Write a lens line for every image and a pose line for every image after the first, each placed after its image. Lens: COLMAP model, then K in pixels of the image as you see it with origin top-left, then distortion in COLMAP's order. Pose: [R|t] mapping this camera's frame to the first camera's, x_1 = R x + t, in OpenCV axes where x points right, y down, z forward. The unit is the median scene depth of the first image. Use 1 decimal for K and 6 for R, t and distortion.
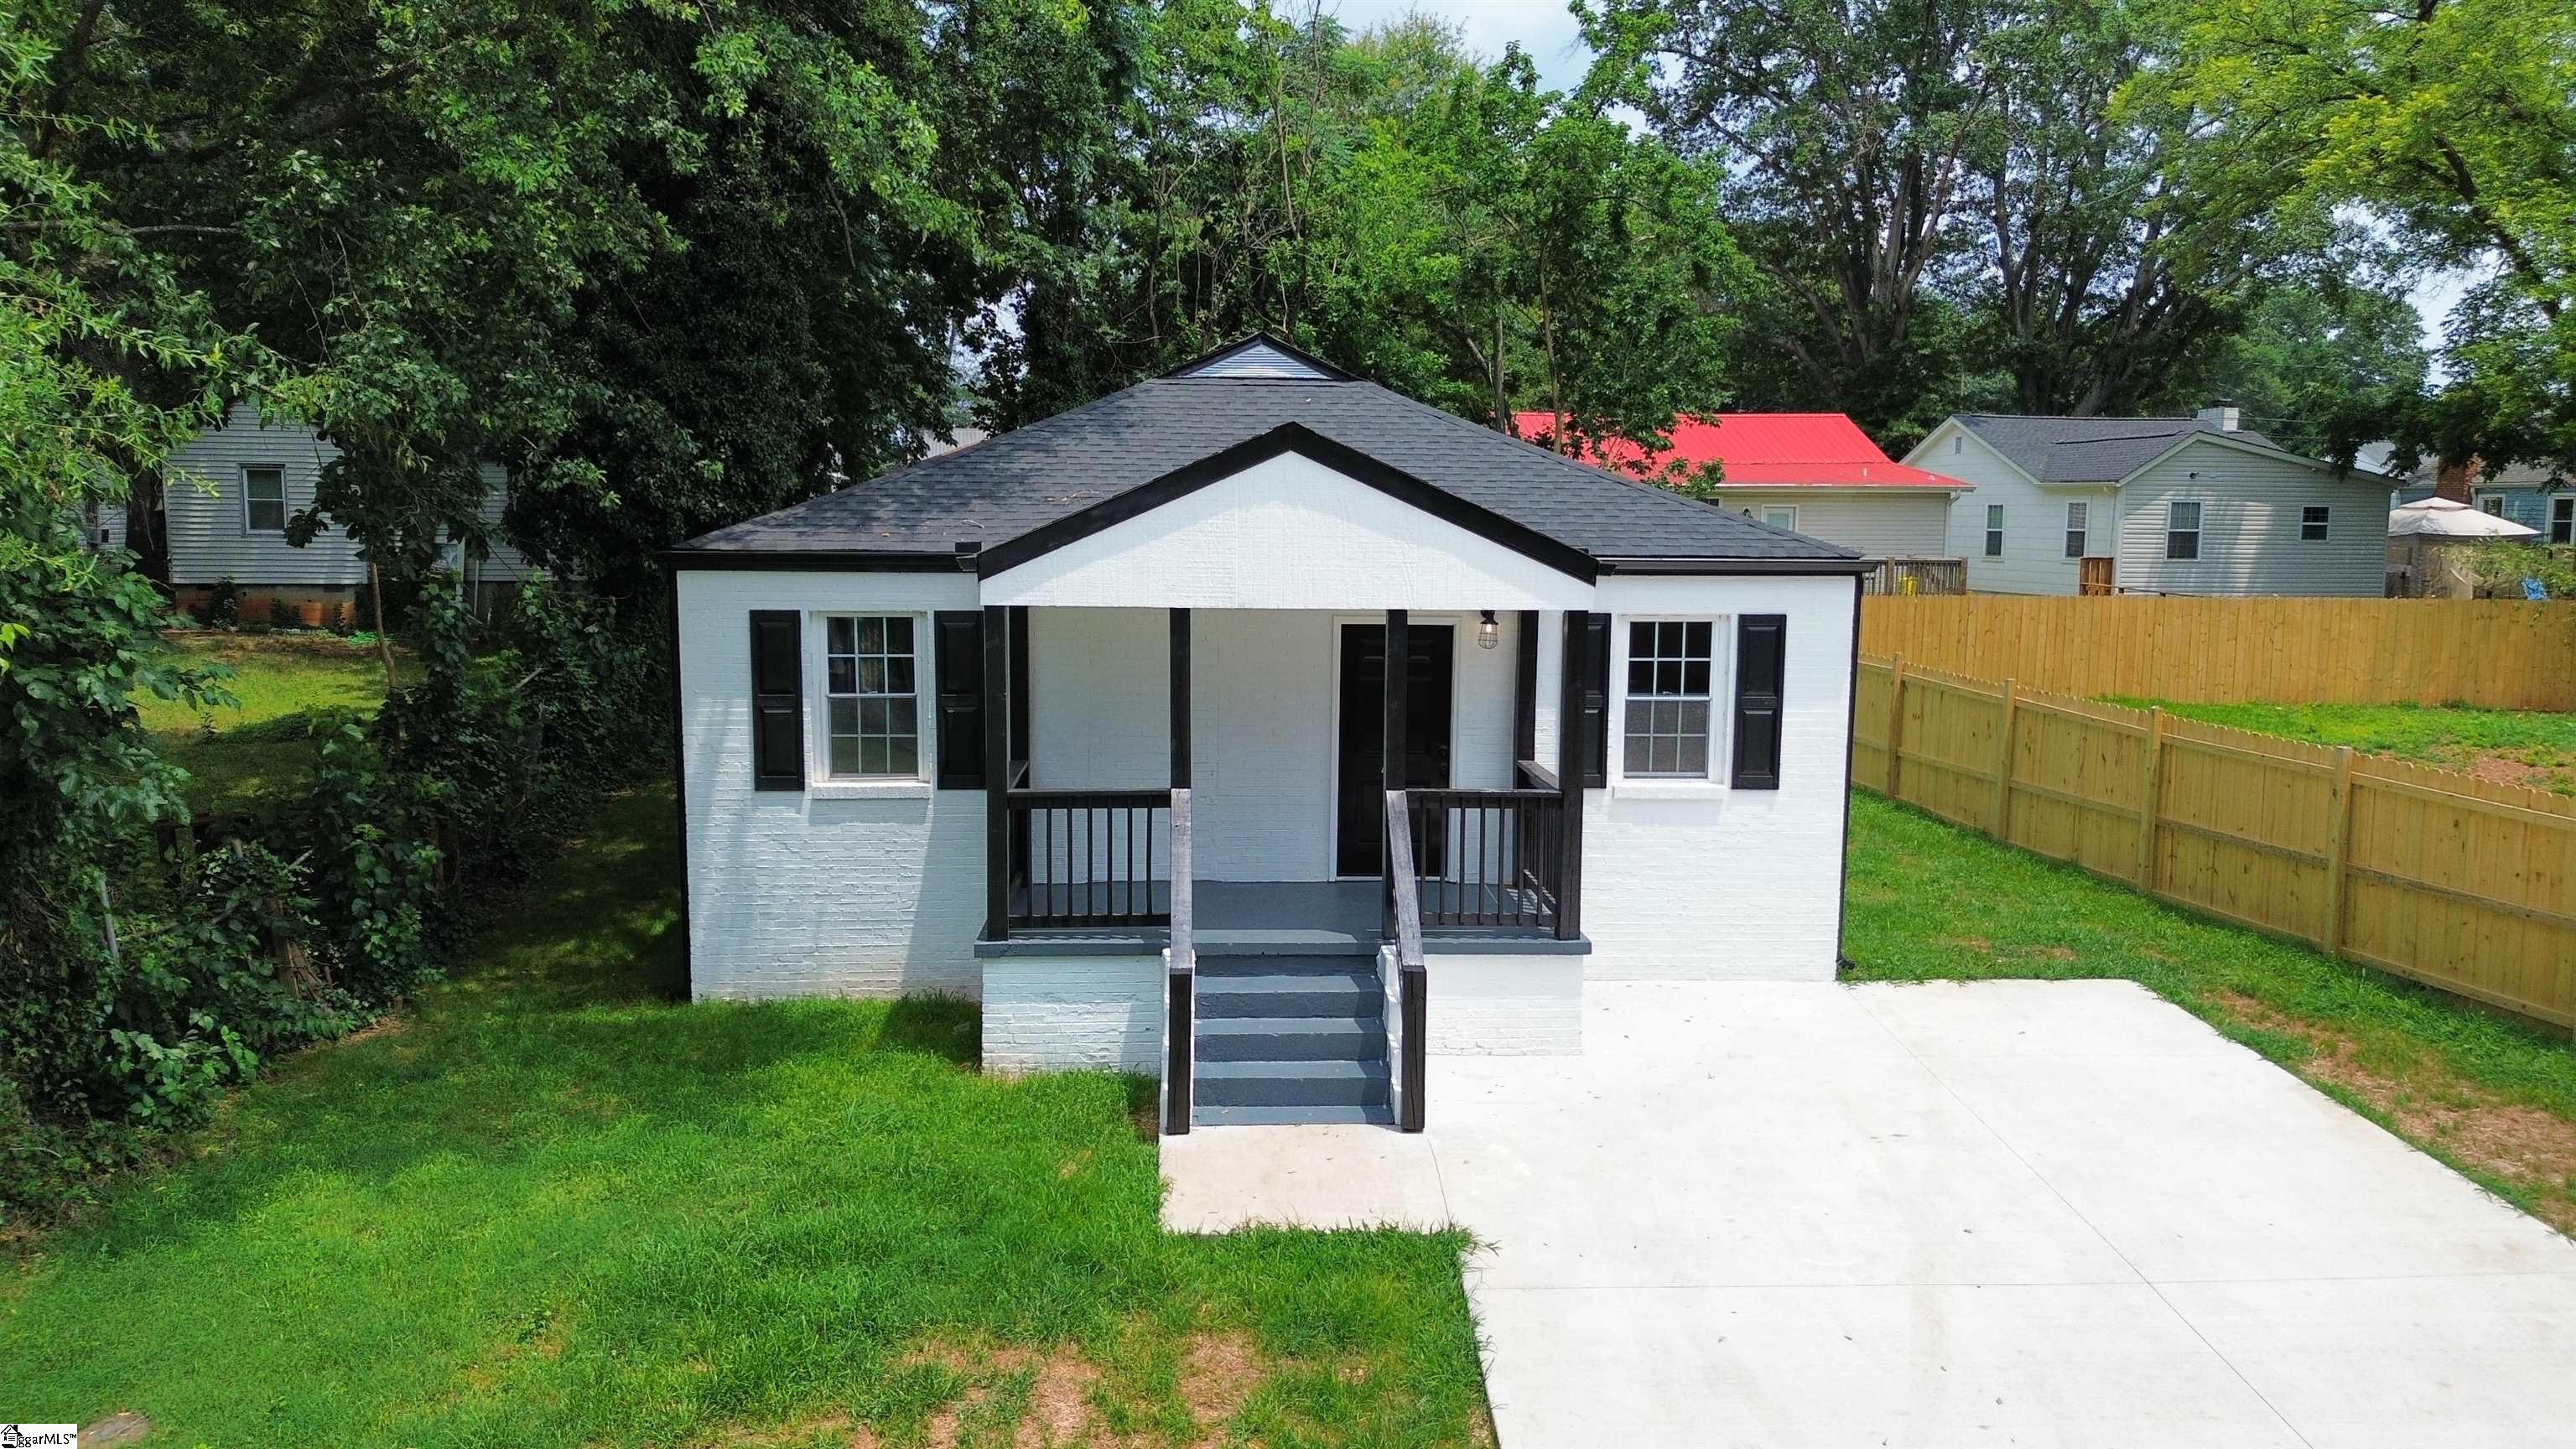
lens RADIAL K [[1845.9, 0, 1288.0], [0, 1845.9, 724.5], [0, 0, 1]] dist [0.031659, -0.008873]
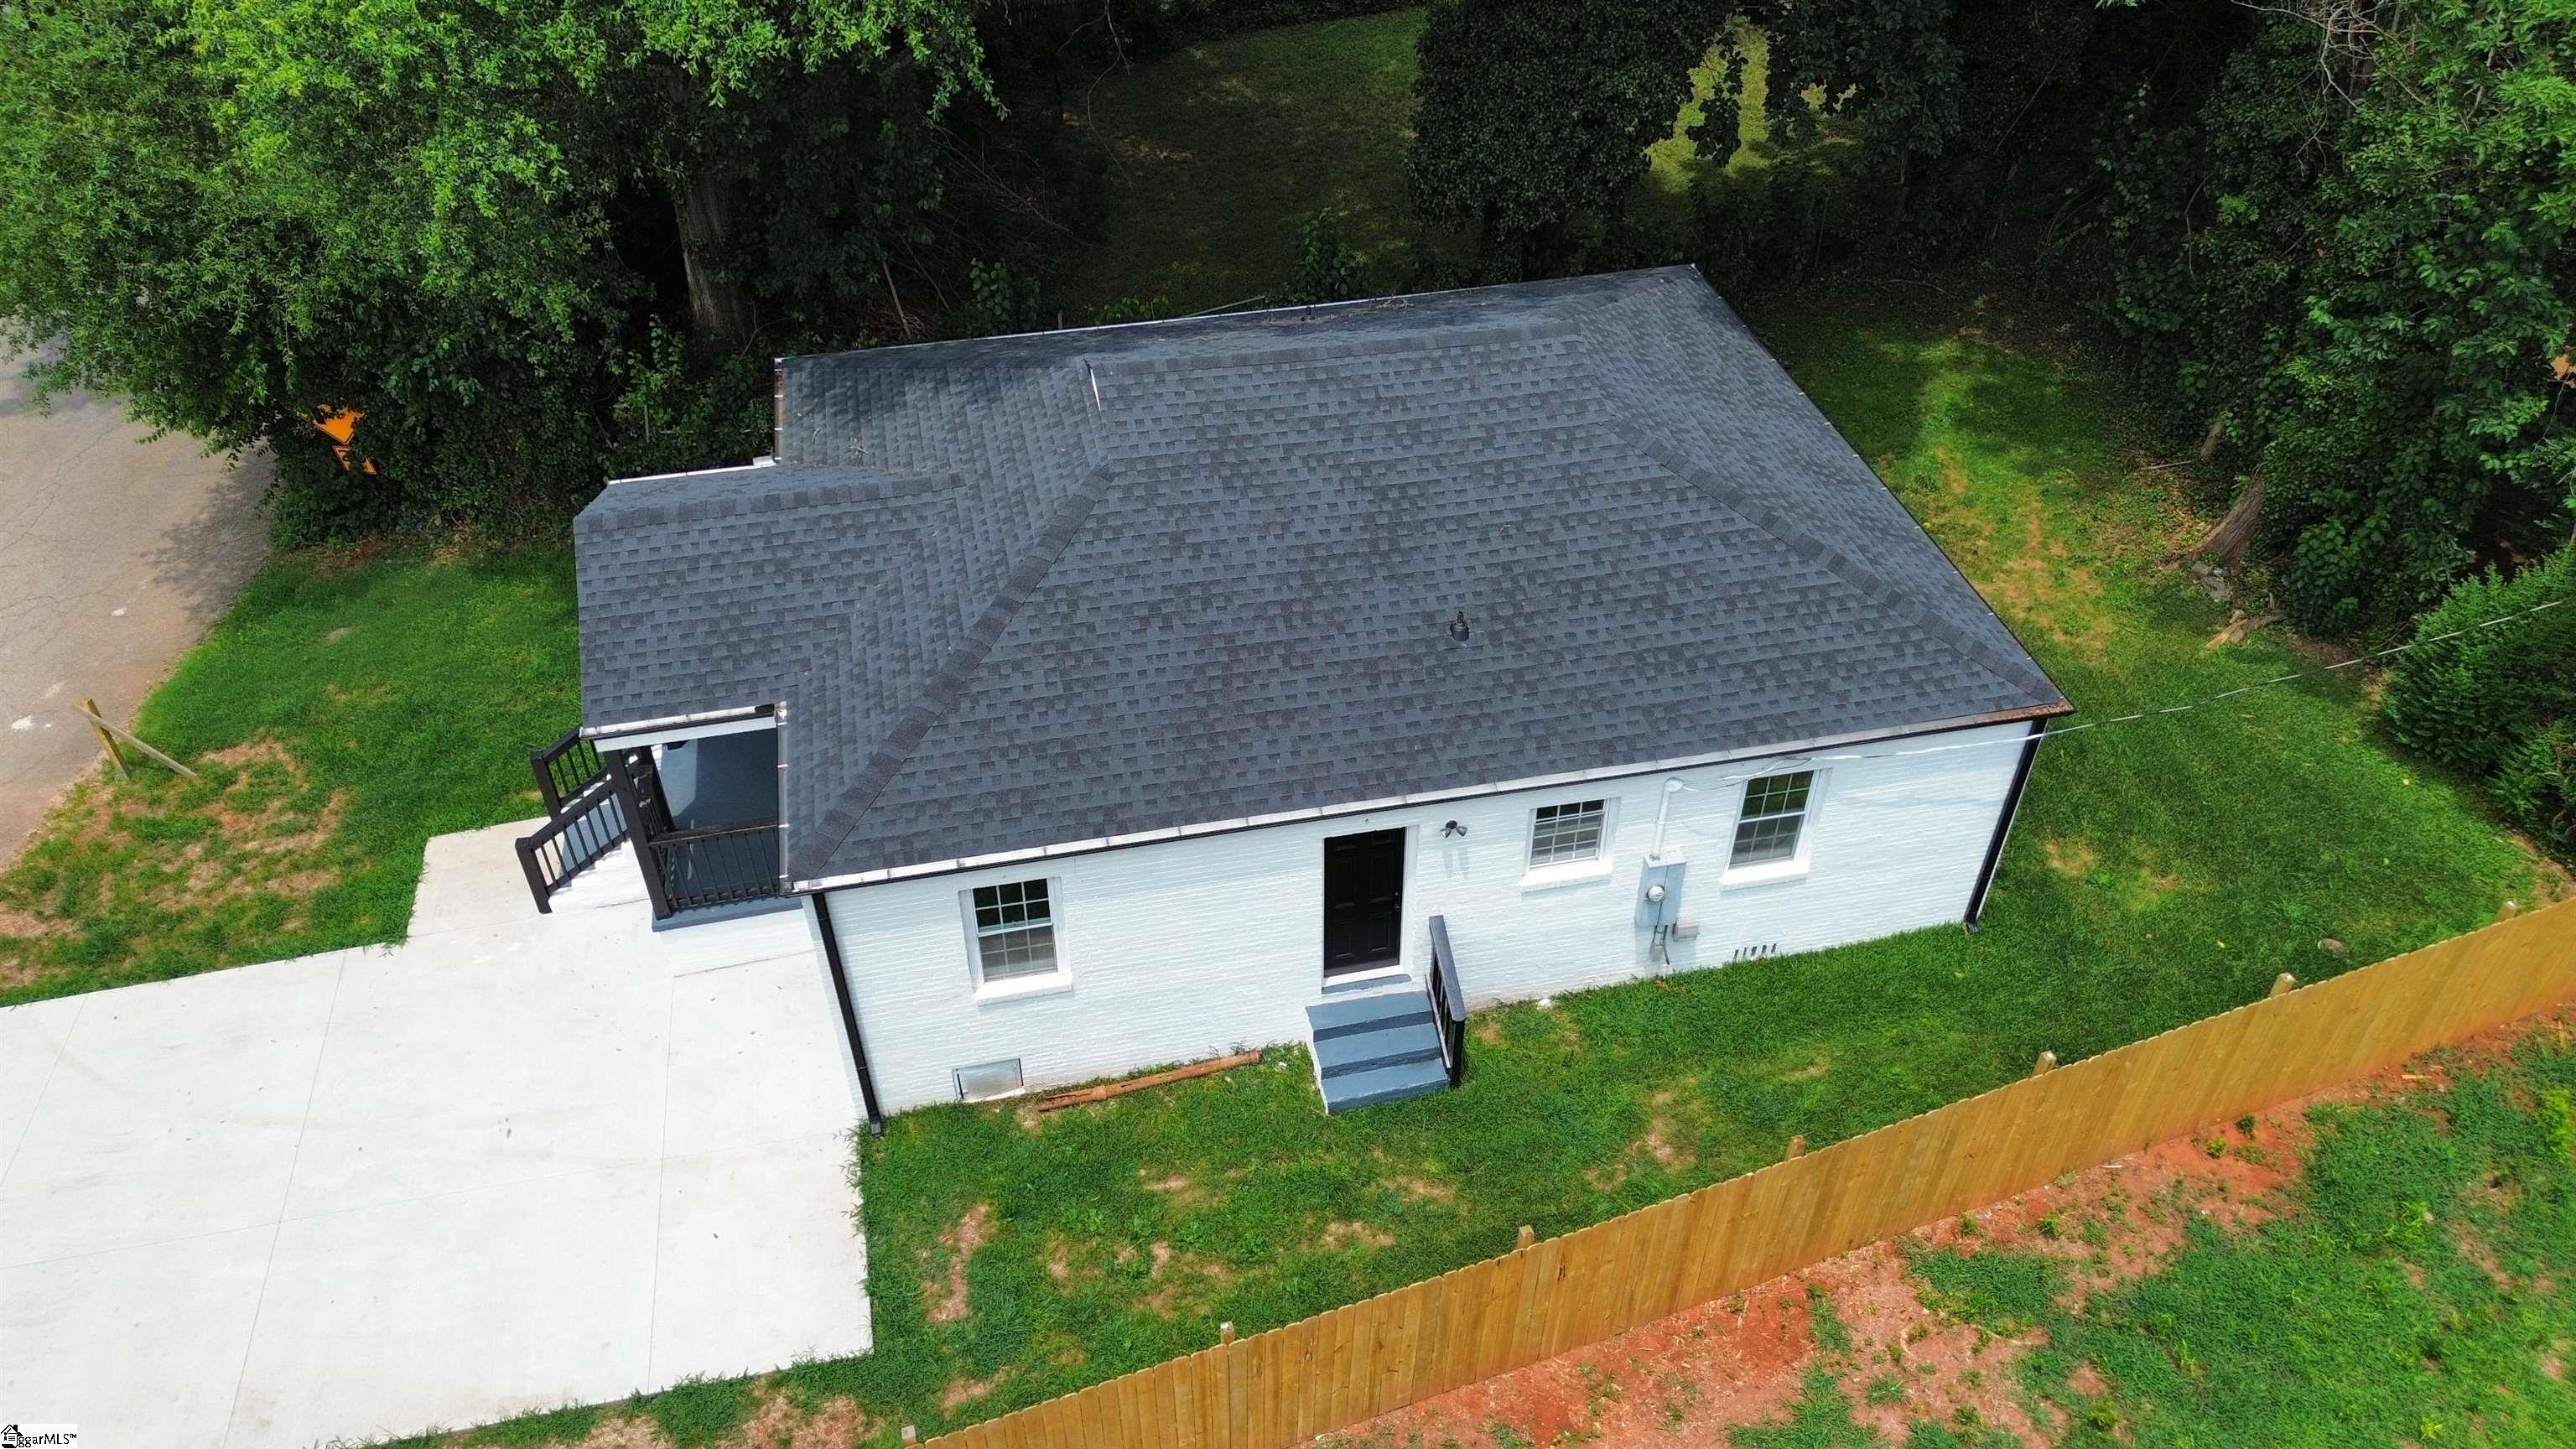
lens RADIAL K [[1835.2, 0, 1304.4], [0, 1835.2, 730.1], [0, 0, 1]] dist [0.042181, -0.008453]
pose [[0.154713, 0.637844, -0.754466, 1.117116], [-0.101953, 0.769892, 0.629978, -0.876378], [0.982685, -0.020546, 0.184142, 1.099459]]
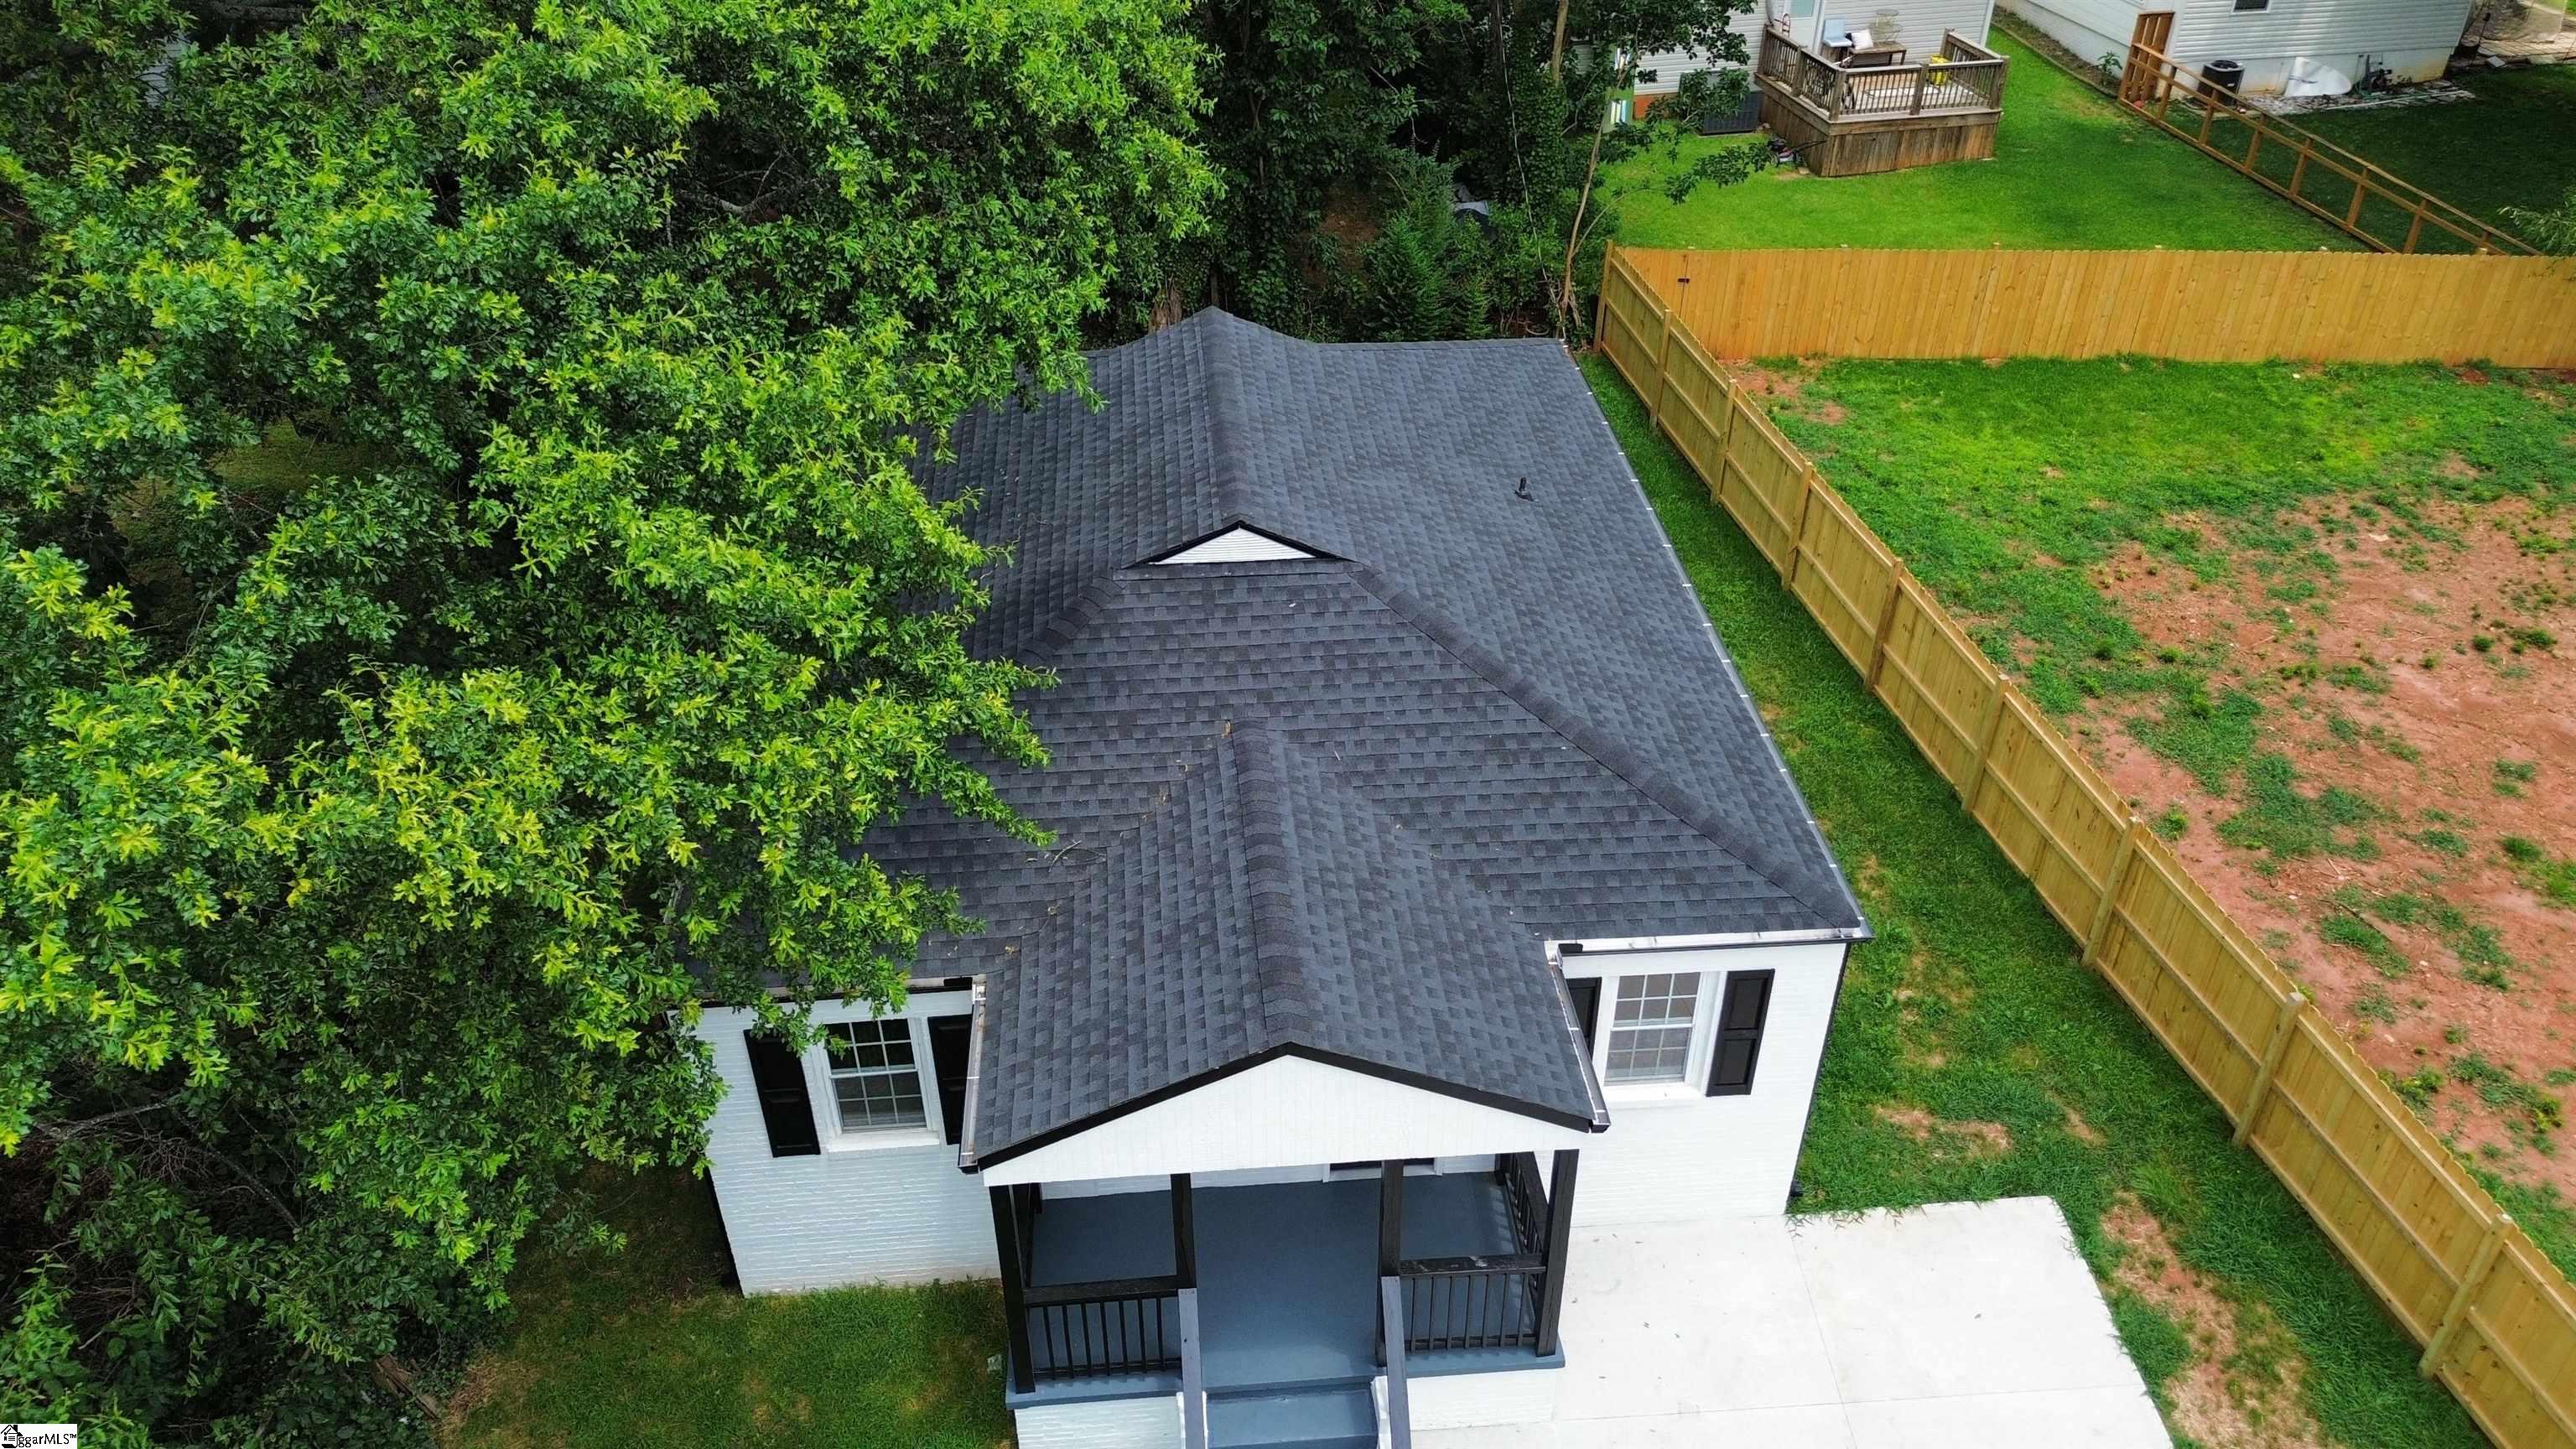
lens RADIAL K [[1835.2, 0, 1304.4], [0, 1835.2, 730.1], [0, 0, 1]] dist [0.042181, -0.008453]
pose [[0.999569, -0.021890, 0.019539, -0.003702], [0.010084, 0.881630, 0.471834, -0.651704], [-0.027555, -0.471434, 0.881471, 0.183133]]
